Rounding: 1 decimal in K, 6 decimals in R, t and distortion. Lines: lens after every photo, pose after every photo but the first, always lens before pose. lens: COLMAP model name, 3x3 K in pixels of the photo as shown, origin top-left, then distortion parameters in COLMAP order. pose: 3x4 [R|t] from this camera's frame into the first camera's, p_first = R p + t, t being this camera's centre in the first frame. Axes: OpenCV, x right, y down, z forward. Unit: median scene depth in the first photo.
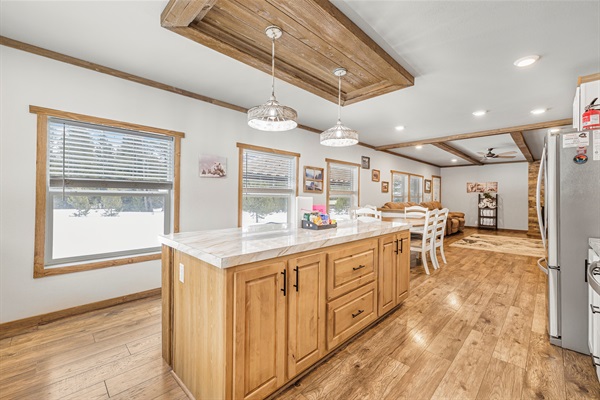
lens RADIAL K [[250.7, 0, 299.4], [0, 250.7, 196.6], [0, 0, 1]] dist [-0.001932, 0.000456]
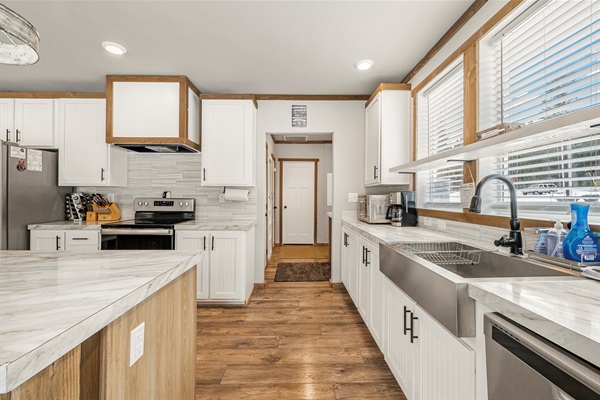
lens RADIAL K [[250.7, 0, 299.2], [0, 250.7, 196.2], [0, 0, 1]] dist [-0.001932, 0.000456]
pose [[-0.723196, -0.005901, 0.690618, -0.767104], [-0.008666, 0.999962, -0.000531, -0.006209], [-0.690589, -0.006368, -0.723220, 0.815559]]
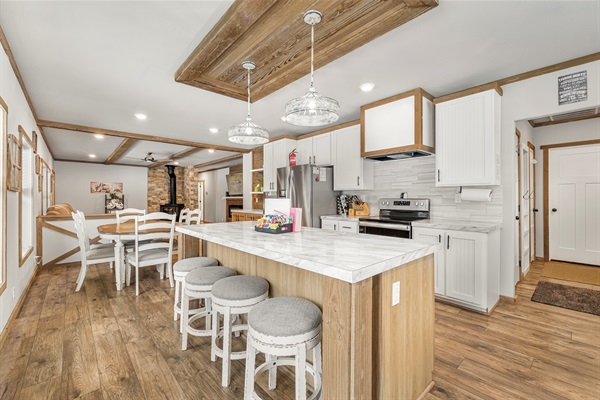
lens RADIAL K [[250.7, 0, 304.2], [0, 250.7, 197.4], [0, 0, 1]] dist [-0.001932, 0.000456]
pose [[0.042689, -0.004590, 0.999078, -0.898319], [0.002808, 0.999986, 0.004474, -0.005898], [-0.999084, 0.002615, 0.042701, 0.885893]]
